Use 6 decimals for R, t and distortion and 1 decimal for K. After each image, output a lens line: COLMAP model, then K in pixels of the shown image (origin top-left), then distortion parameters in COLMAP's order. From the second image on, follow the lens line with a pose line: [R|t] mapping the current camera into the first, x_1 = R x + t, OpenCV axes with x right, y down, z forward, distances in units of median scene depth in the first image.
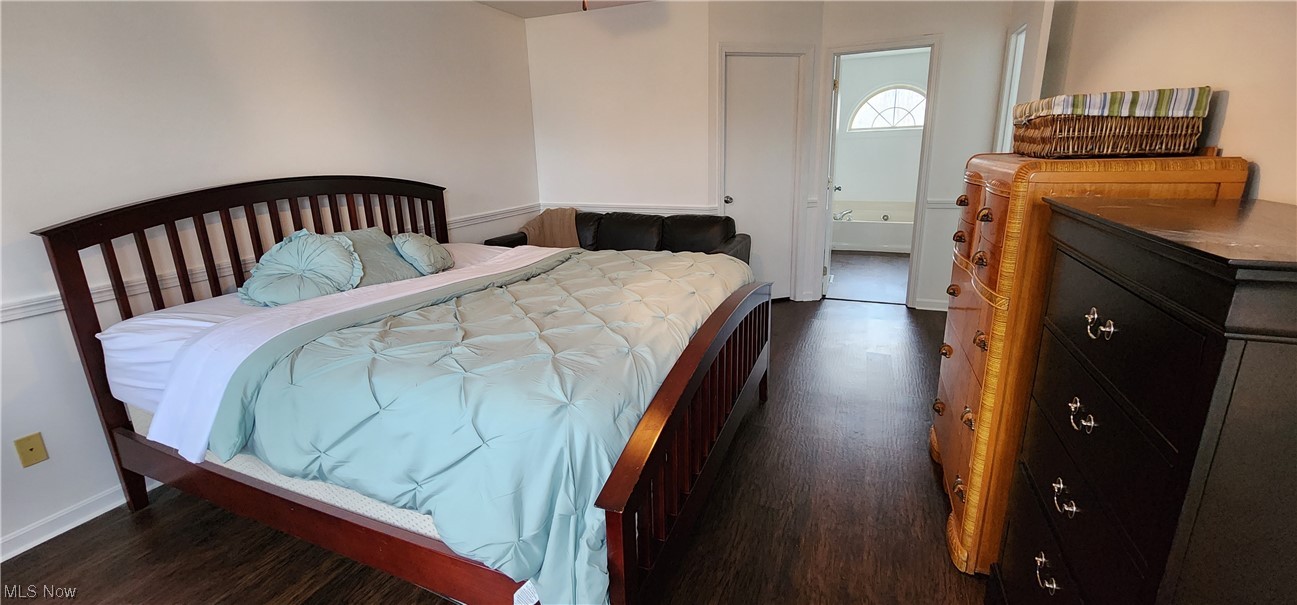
lens RADIAL K [[537.1, 0, 644.8], [0, 537.1, 293.5], [0, 0, 1]] dist [-0.001637, -0.000817]
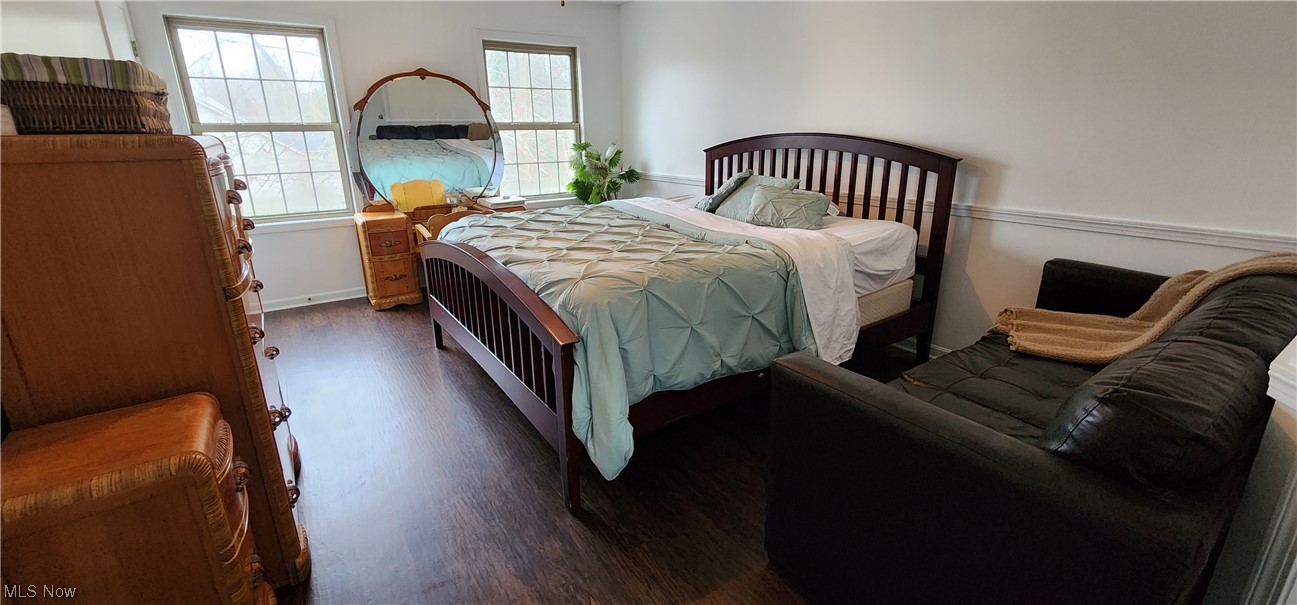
lens RADIAL K [[537.1, 0, 644.8], [0, 537.1, 293.5], [0, 0, 1]] dist [-0.001637, -0.000817]
pose [[-0.545577, 0.273833, -0.792061, 0.664763], [-0.194631, 0.877871, 0.437563, -0.366857], [0.815147, 0.392885, -0.425650, 1.399408]]
